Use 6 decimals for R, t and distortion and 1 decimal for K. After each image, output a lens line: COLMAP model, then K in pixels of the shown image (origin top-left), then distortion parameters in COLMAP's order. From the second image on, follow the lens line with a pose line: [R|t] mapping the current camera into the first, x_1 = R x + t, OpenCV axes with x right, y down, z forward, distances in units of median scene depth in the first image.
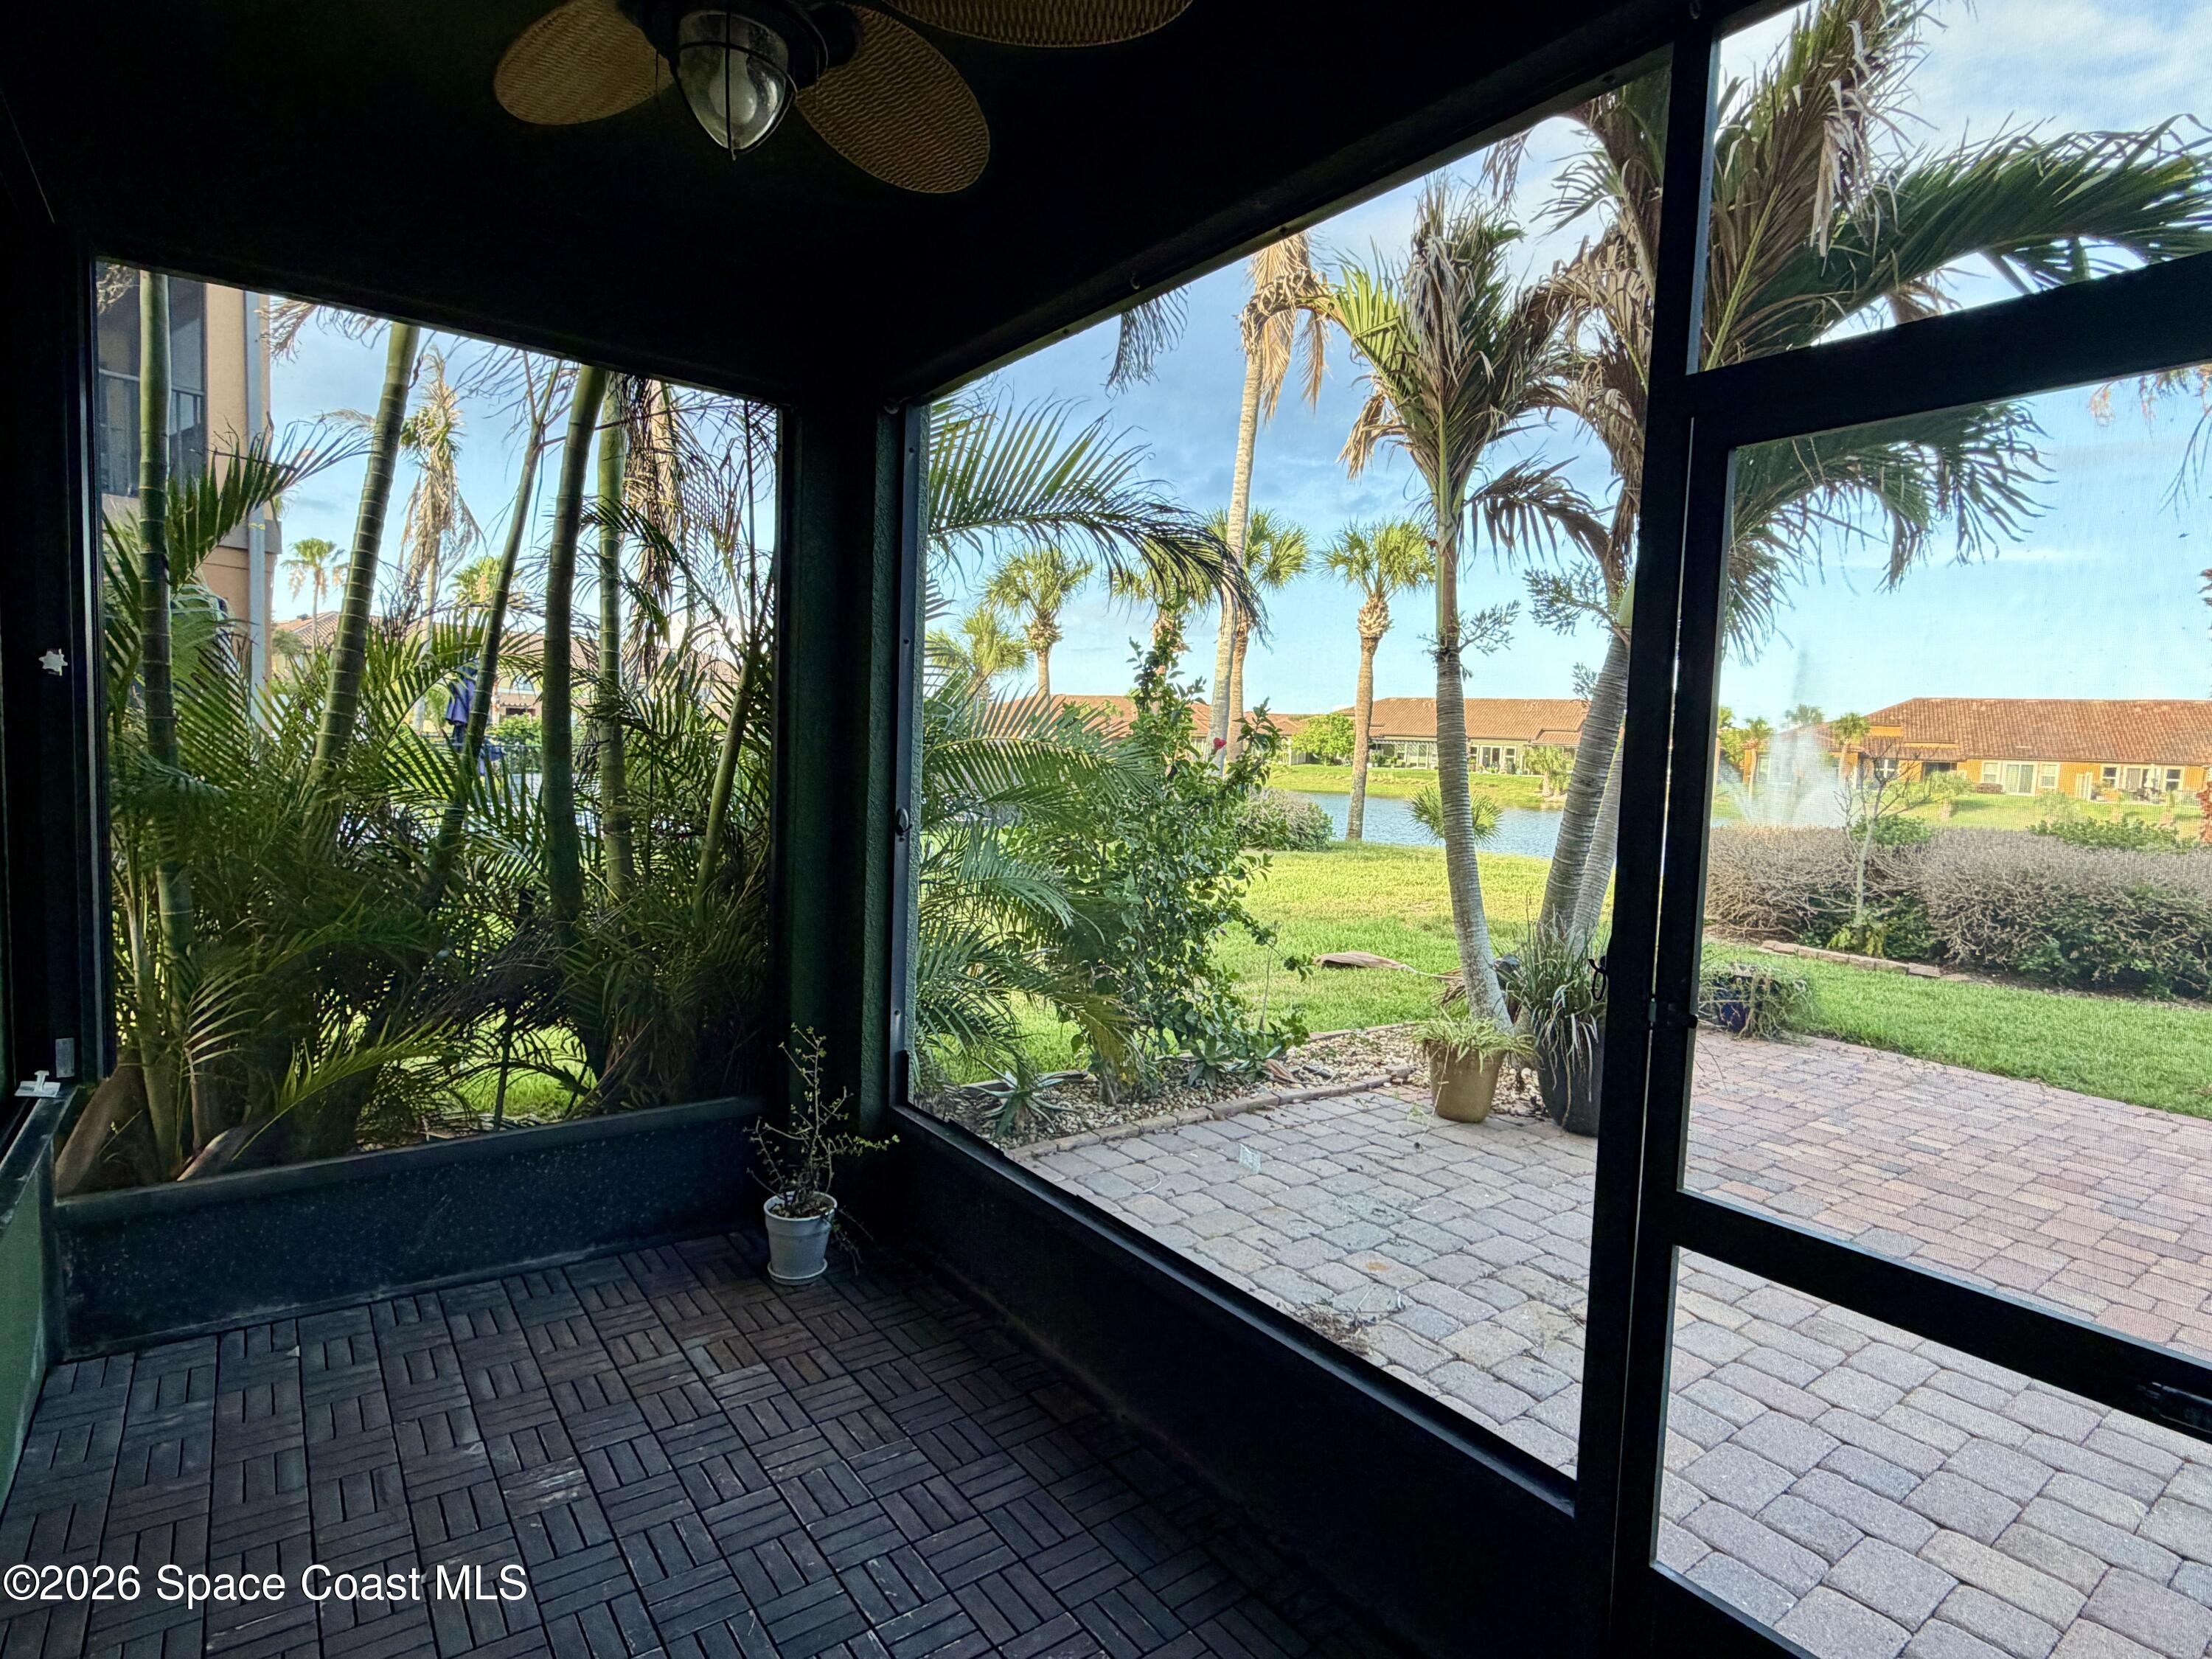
lens RADIAL K [[1141.6, 0, 1094.6], [0, 1141.6, 827.0], [0, 0, 1]] dist [-0.004694, 0.002182]
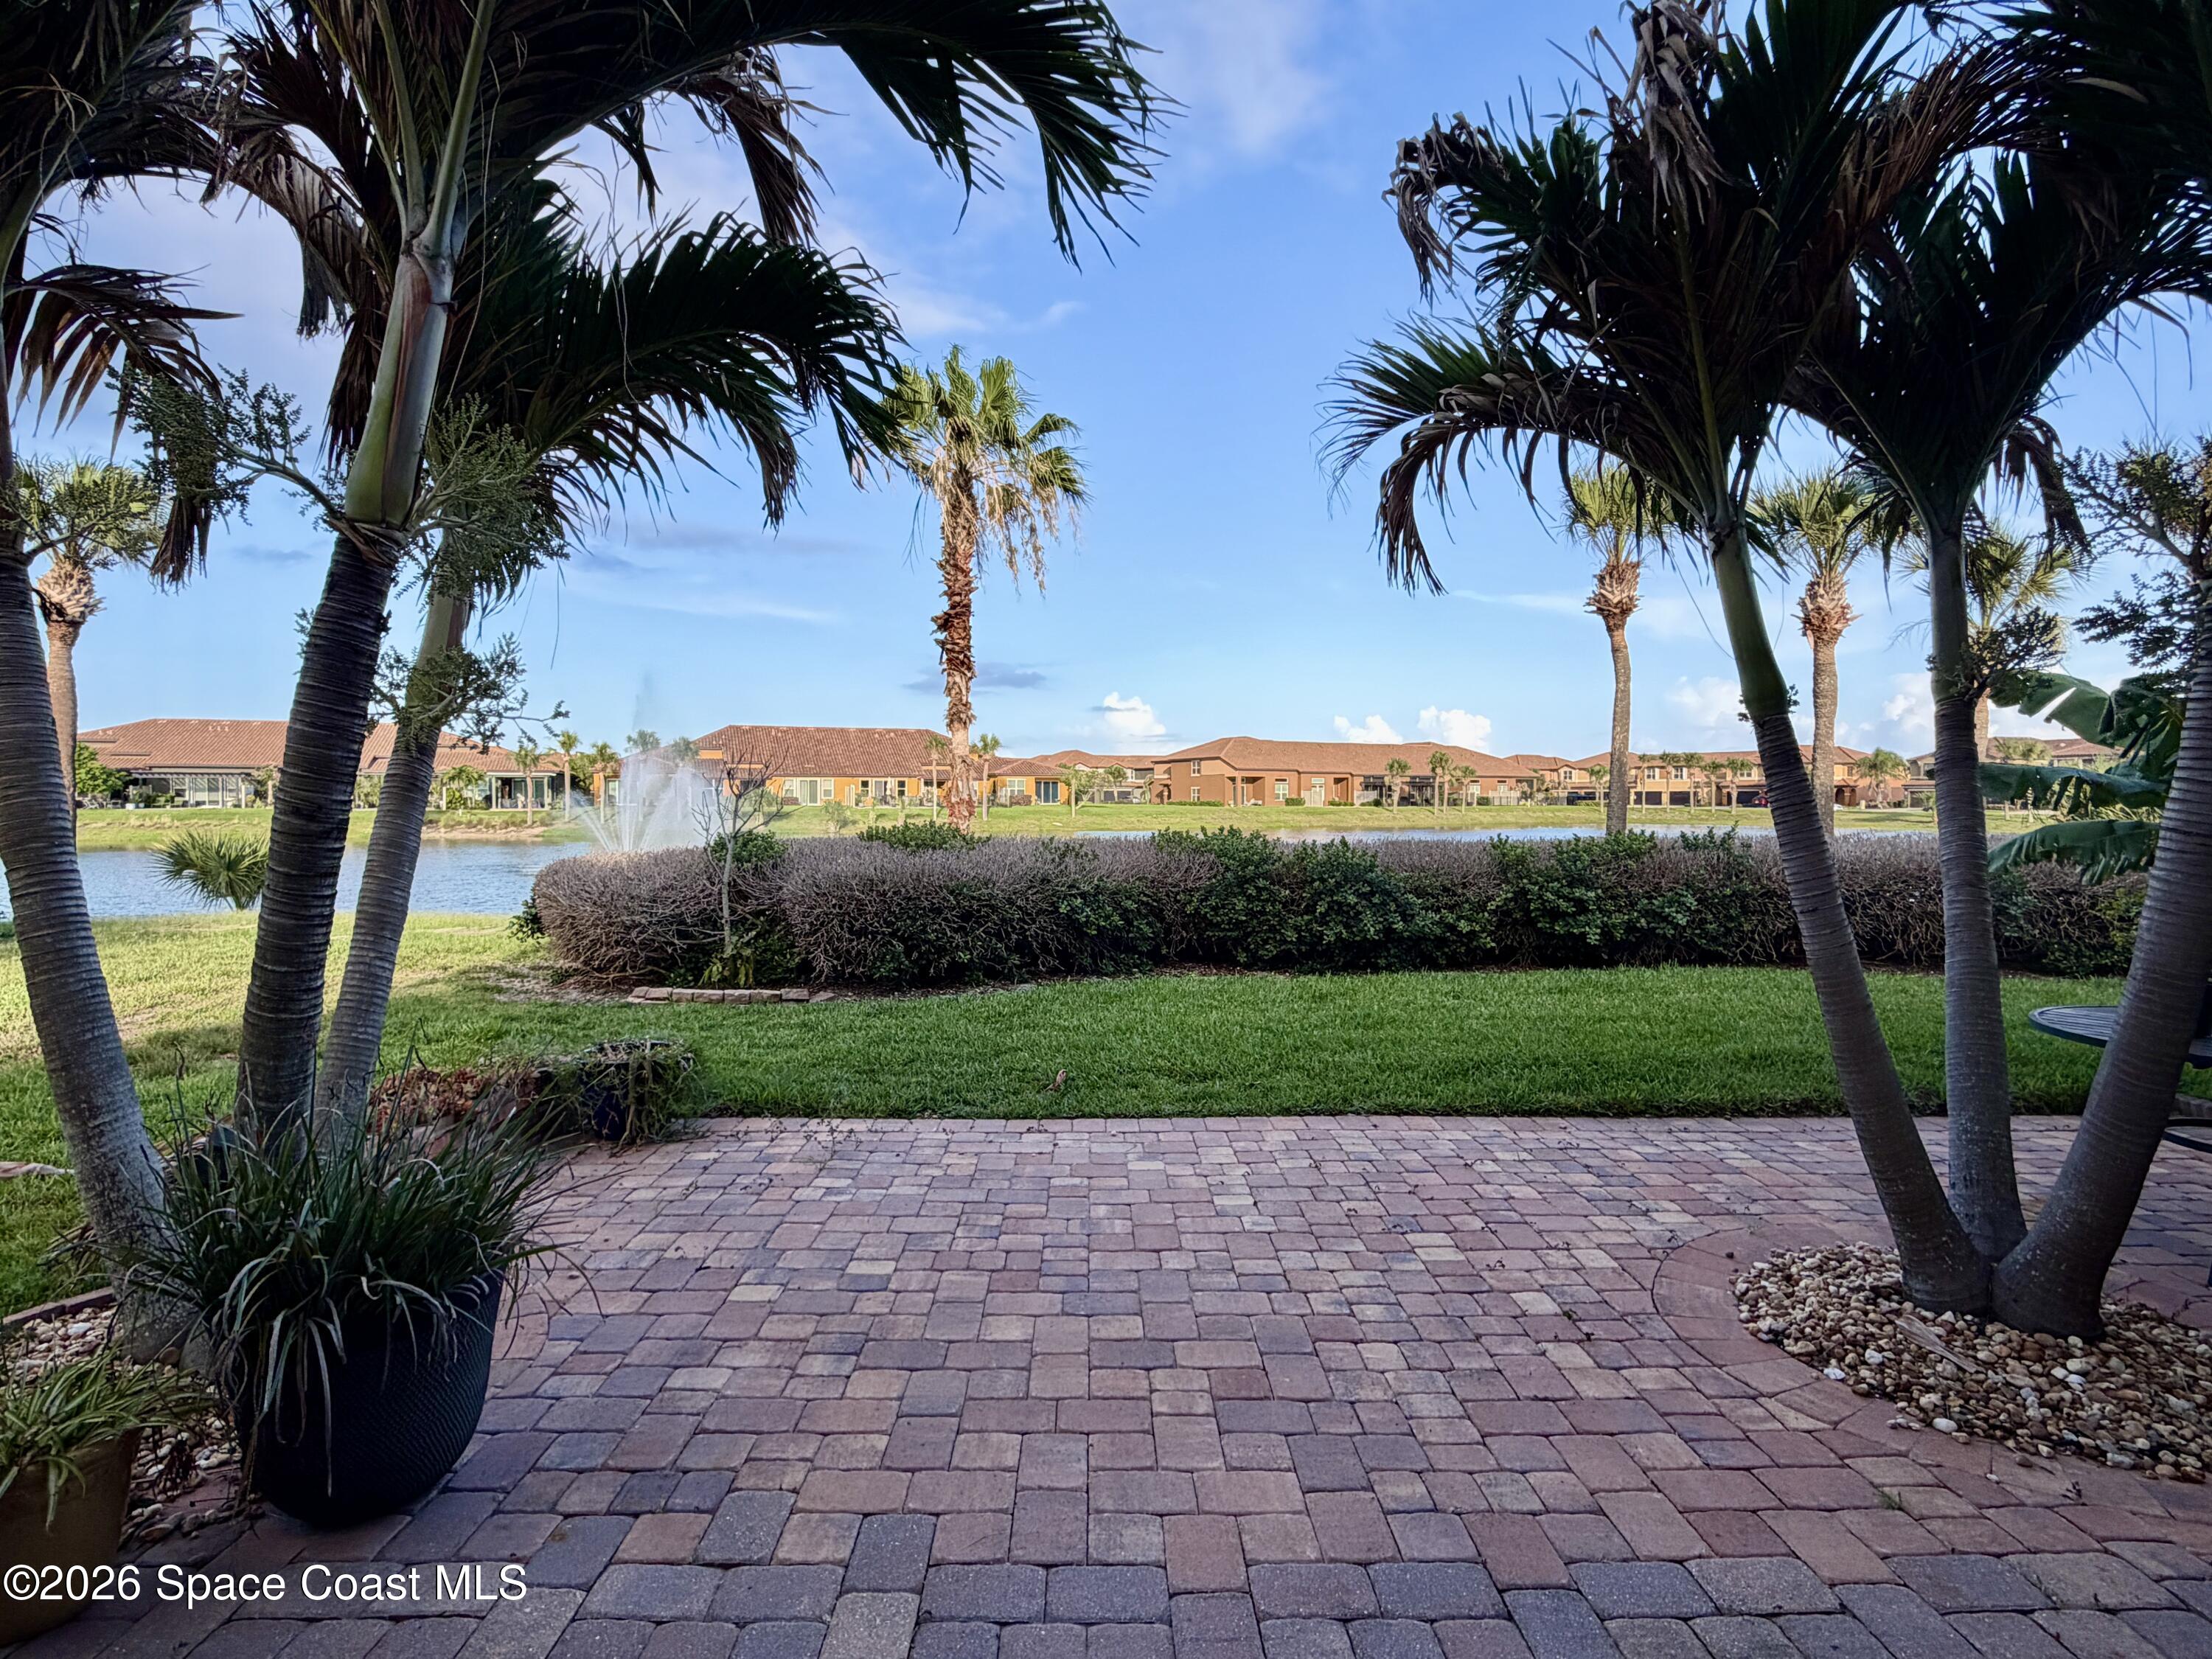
lens RADIAL K [[1141.6, 0, 1094.6], [0, 1141.6, 827.0], [0, 0, 1]] dist [-0.004694, 0.002182]
pose [[0.596836, -0.062249, 0.799945, 0.123866], [0.081163, 0.996556, 0.016993, -0.006740], [-0.798248, 0.054783, 0.599833, 0.217122]]
